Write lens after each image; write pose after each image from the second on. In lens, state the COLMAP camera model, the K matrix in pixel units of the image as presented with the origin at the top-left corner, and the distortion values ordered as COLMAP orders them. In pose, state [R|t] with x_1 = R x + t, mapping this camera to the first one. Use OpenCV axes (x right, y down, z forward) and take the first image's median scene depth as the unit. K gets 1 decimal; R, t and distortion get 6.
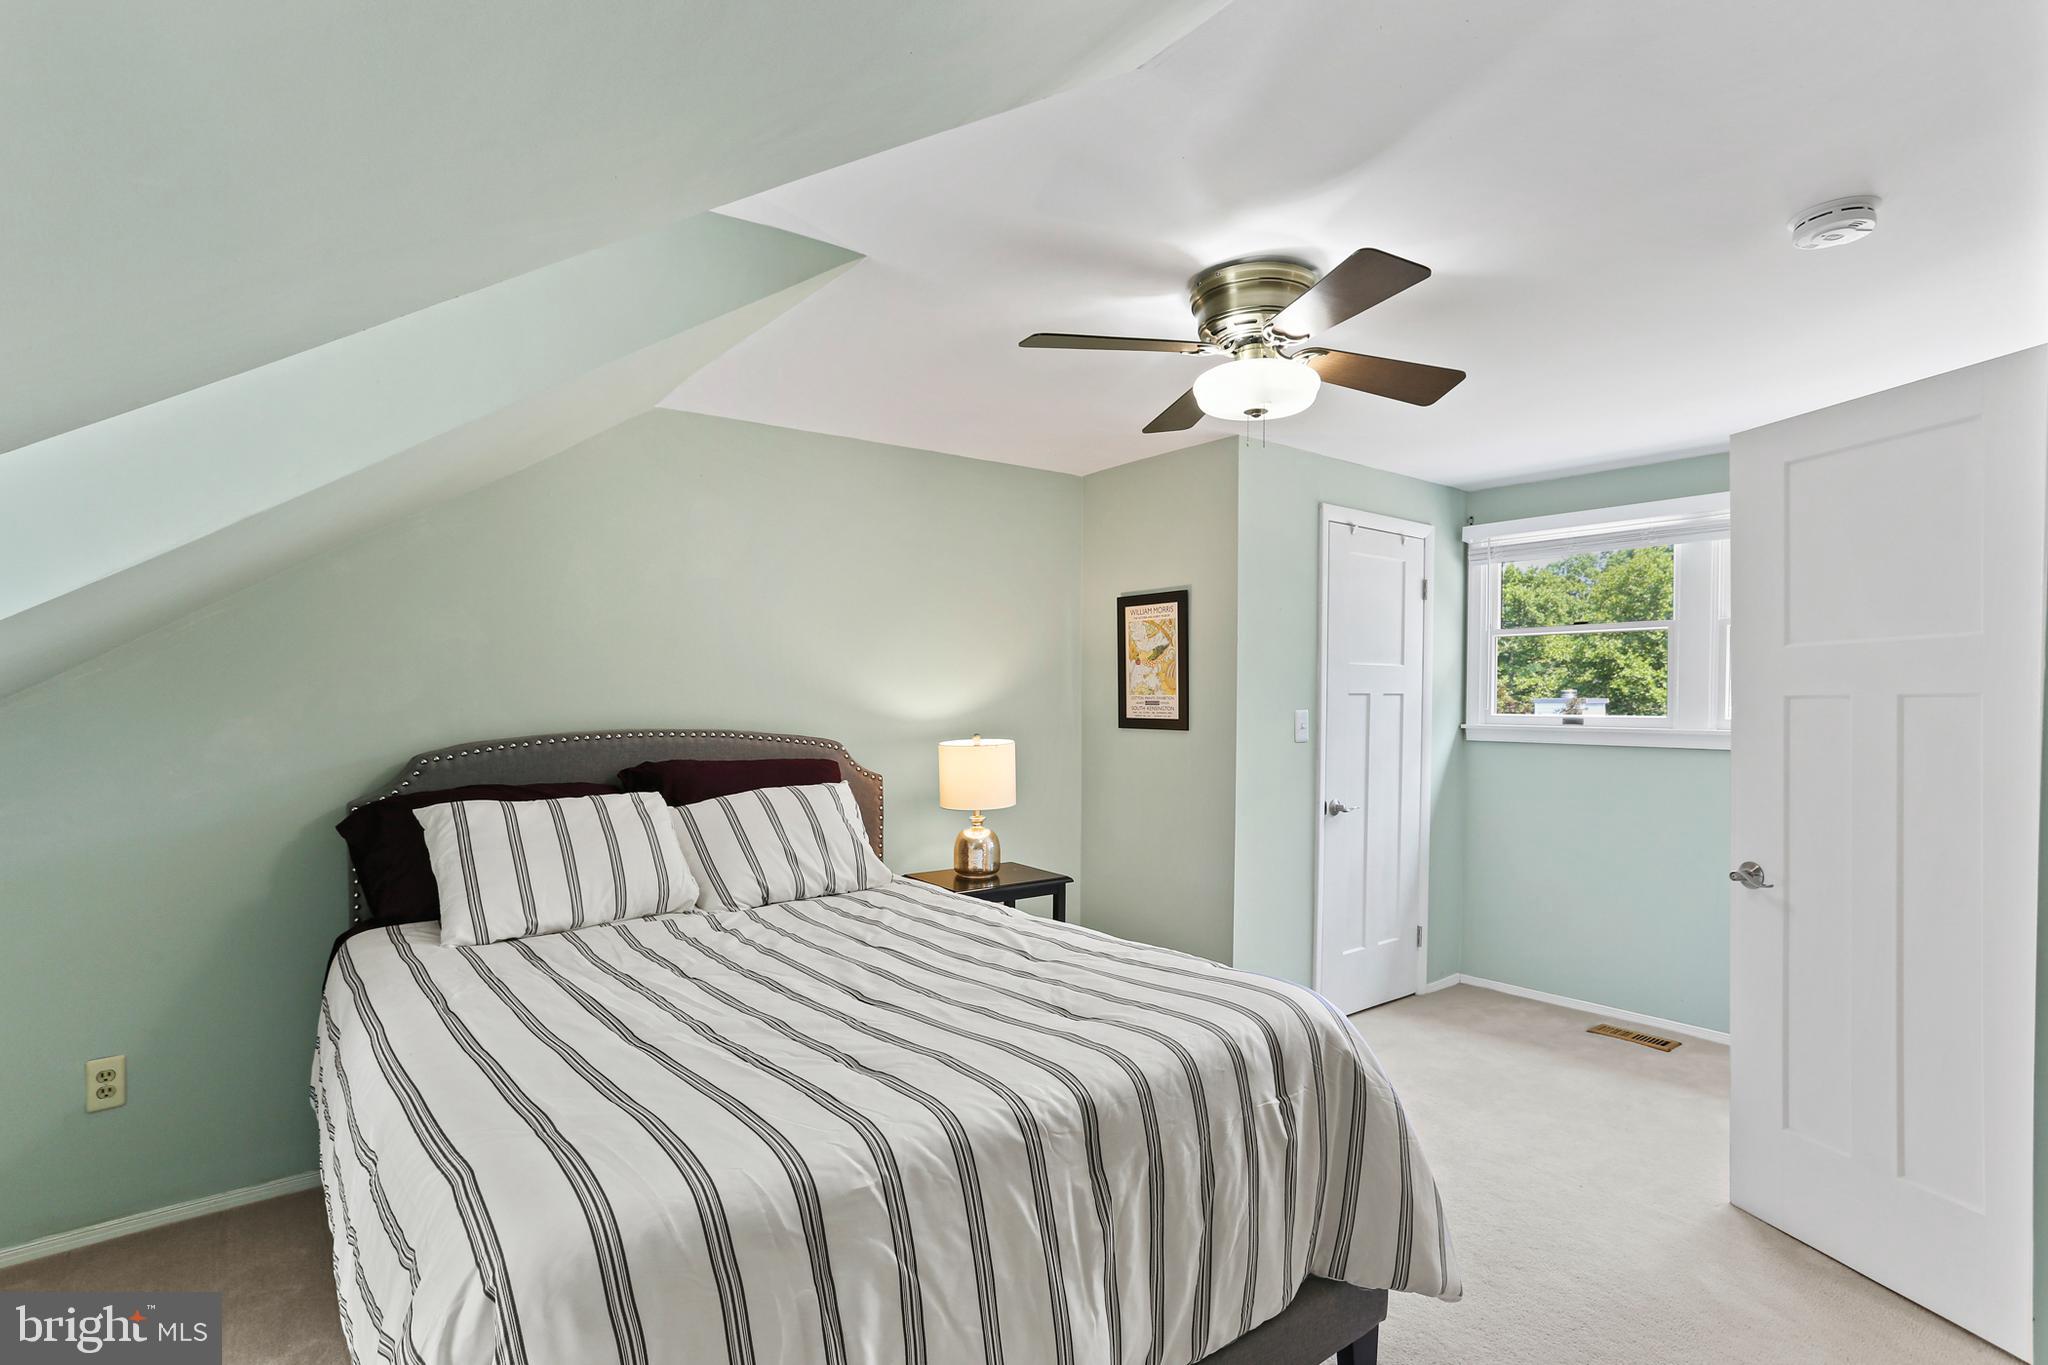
lens RADIAL K [[995.8, 0, 1032.9], [0, 995.8, 686.2], [0, 0, 1]] dist [-0.045338, 0.032516]
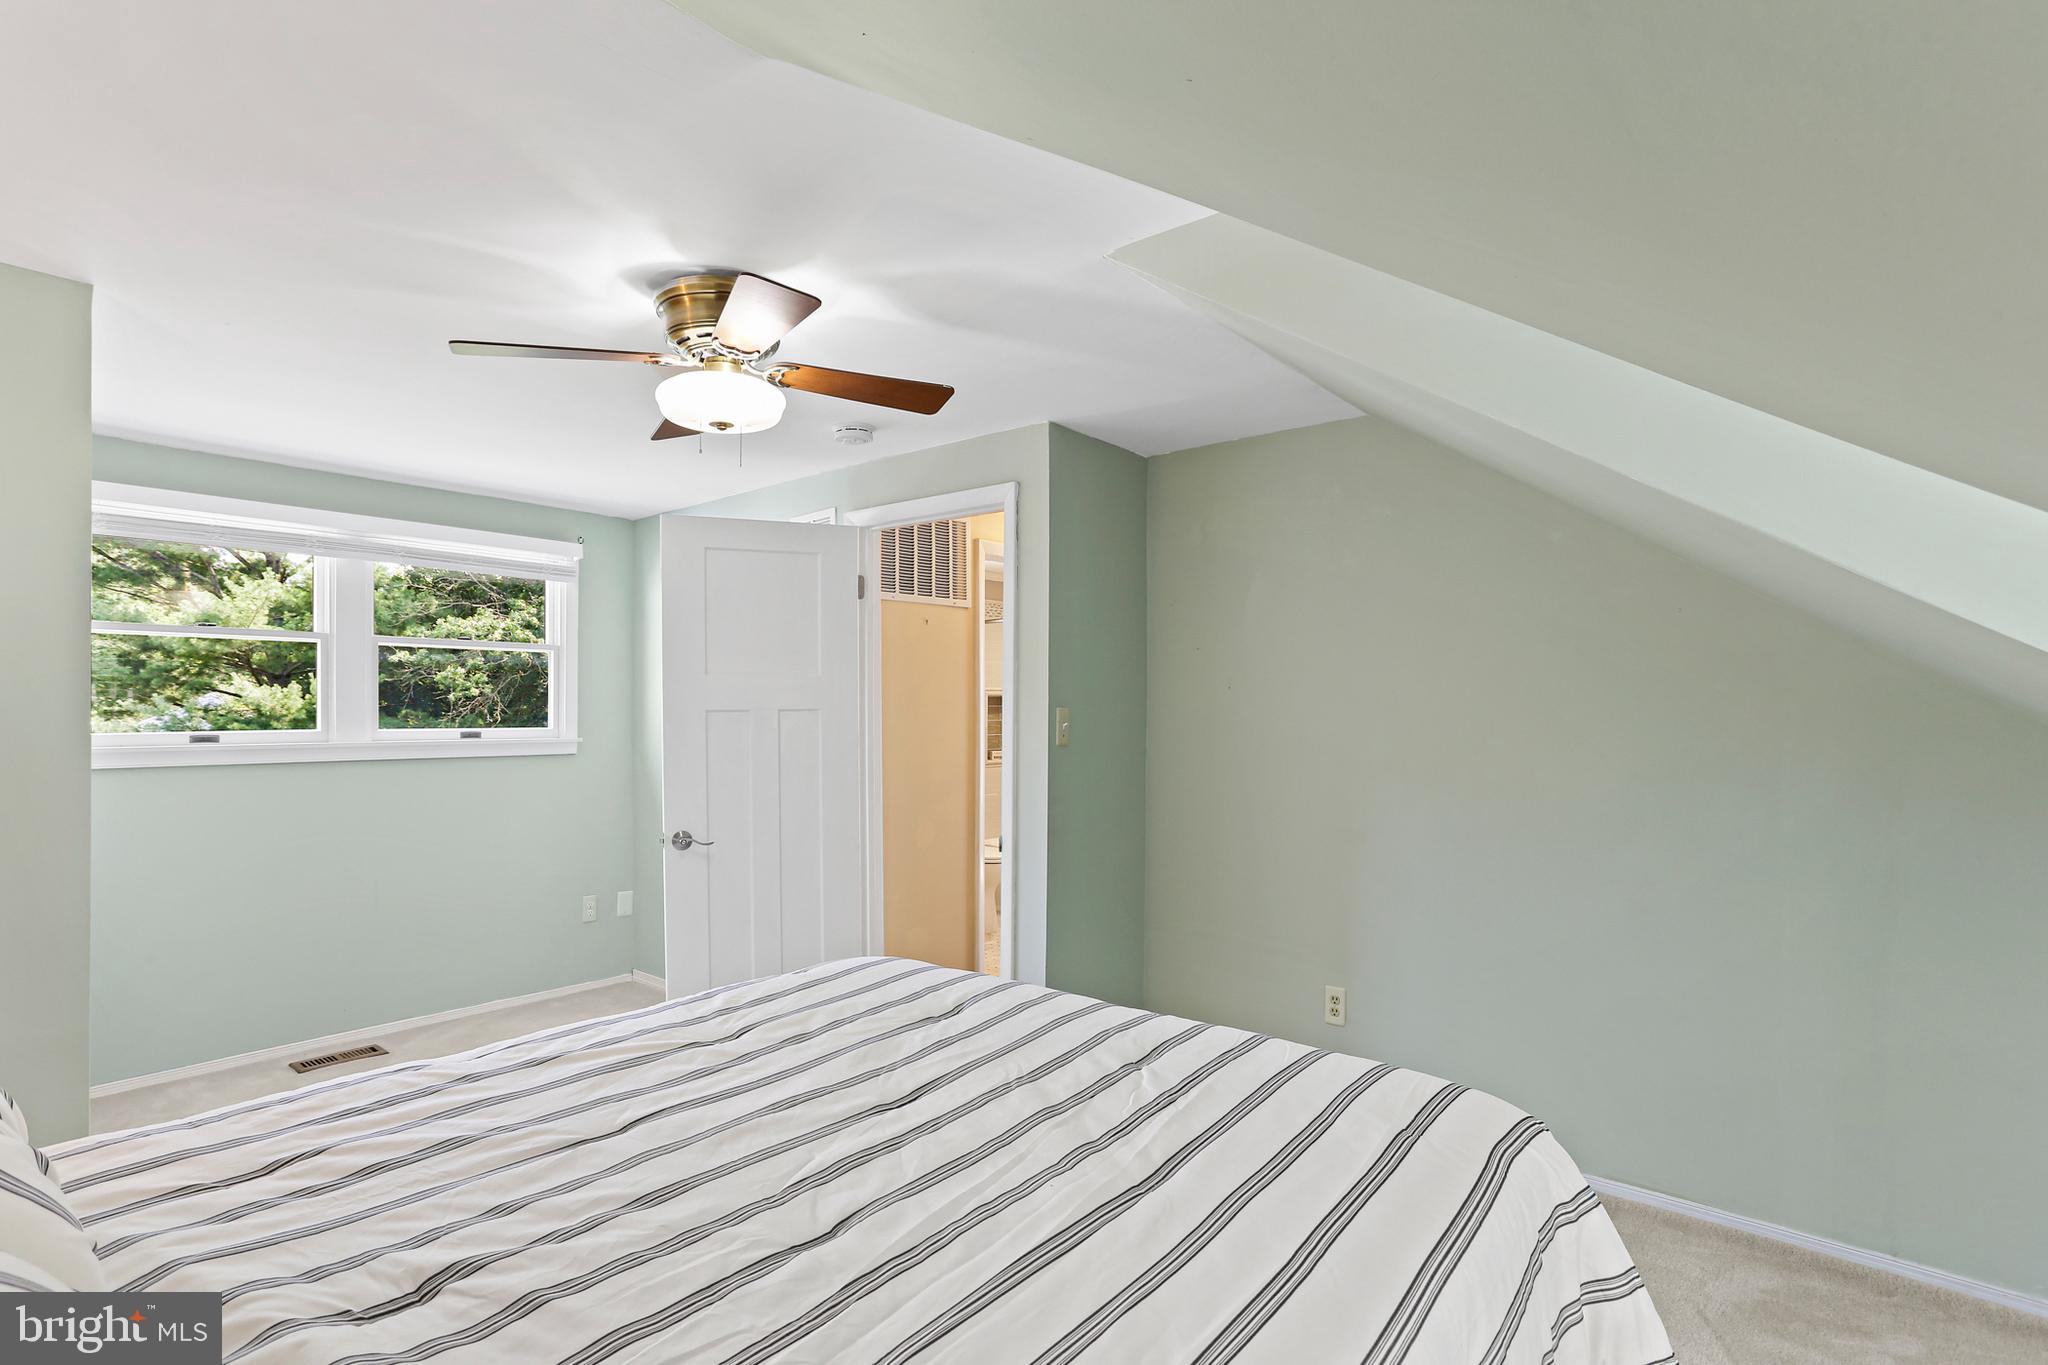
lens RADIAL K [[976.2, 0, 1024.0], [0, 976.2, 682.5], [0, 0, 1]] dist [-0.052376, 0.032797]
pose [[-0.183419, 0.028025, 0.982635, -0.764562], [-0.011582, 0.999463, -0.030667, 0.008730], [-0.982967, -0.017006, -0.182996, 0.855394]]
